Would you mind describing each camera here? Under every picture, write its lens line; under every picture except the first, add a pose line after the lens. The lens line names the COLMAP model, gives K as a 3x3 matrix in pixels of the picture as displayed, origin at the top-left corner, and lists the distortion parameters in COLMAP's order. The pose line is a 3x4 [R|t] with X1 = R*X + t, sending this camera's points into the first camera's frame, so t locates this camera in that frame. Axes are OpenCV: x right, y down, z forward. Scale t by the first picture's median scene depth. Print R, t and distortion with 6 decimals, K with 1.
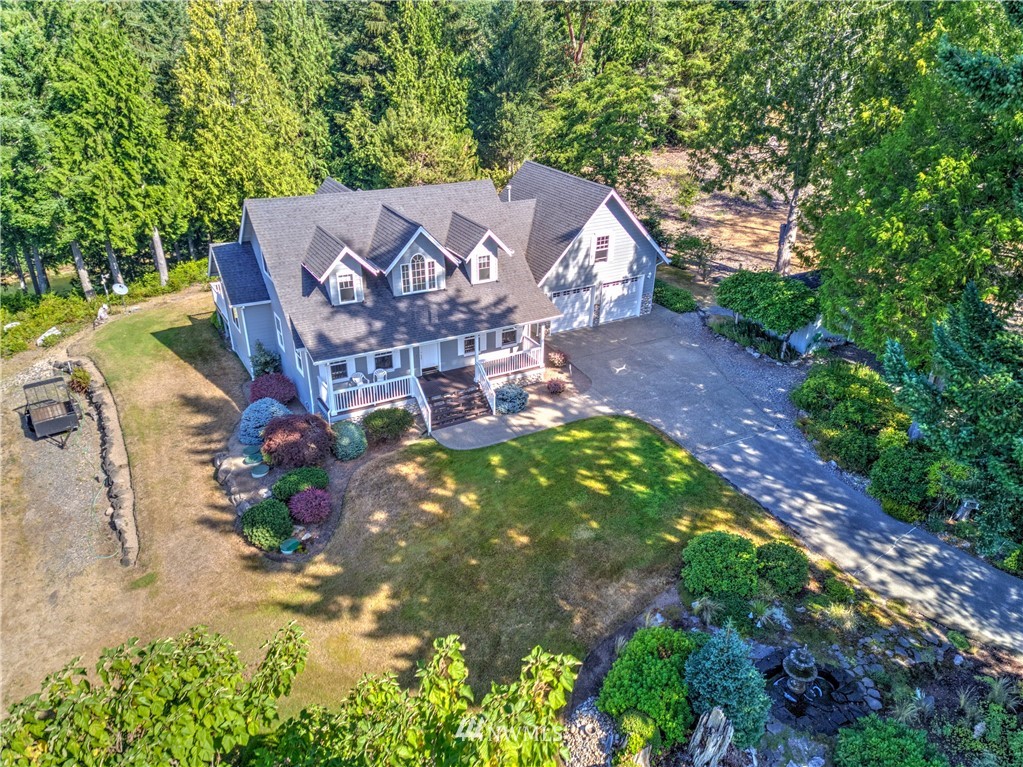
lens RADIAL K [[762.8, 0, 500.2], [0, 762.8, 387.2], [0, 0, 1]] dist [0.211166, -0.242459]
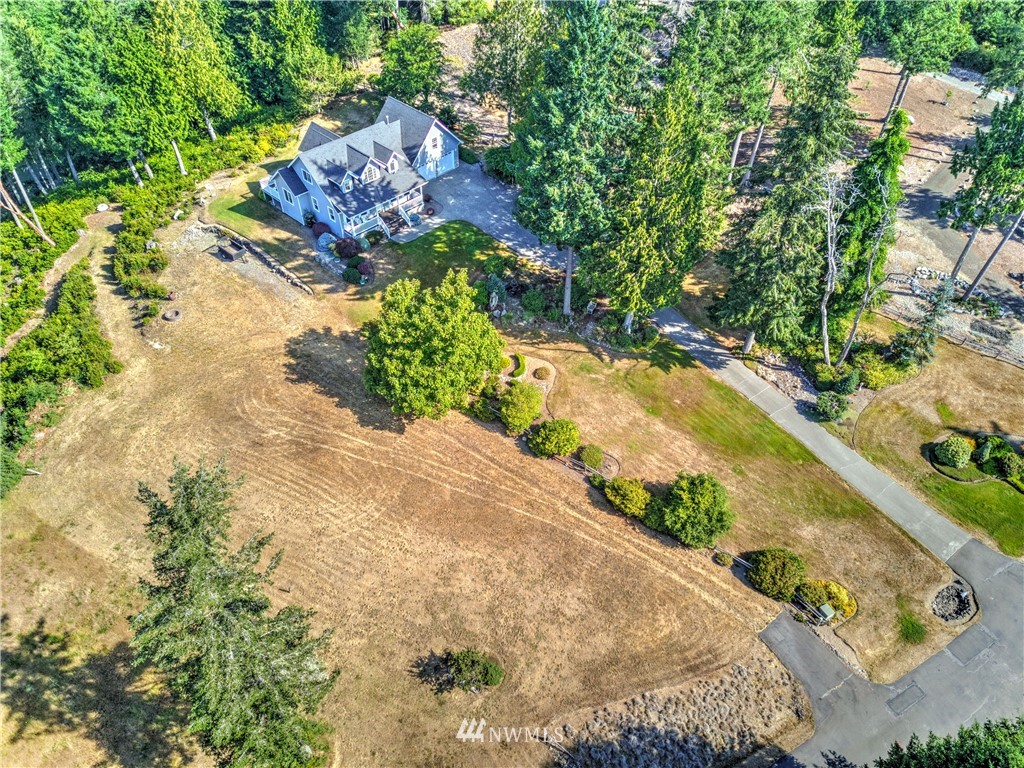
lens RADIAL K [[763.6, 0, 500.7], [0, 763.6, 387.7], [0, 0, 1]] dist [0.211166, -0.242459]
pose [[0.957012, -0.196202, 0.213619, -0.307172], [0.126413, 0.945008, 0.301628, -0.163829], [-0.261051, -0.261657, 0.929187, -1.348334]]
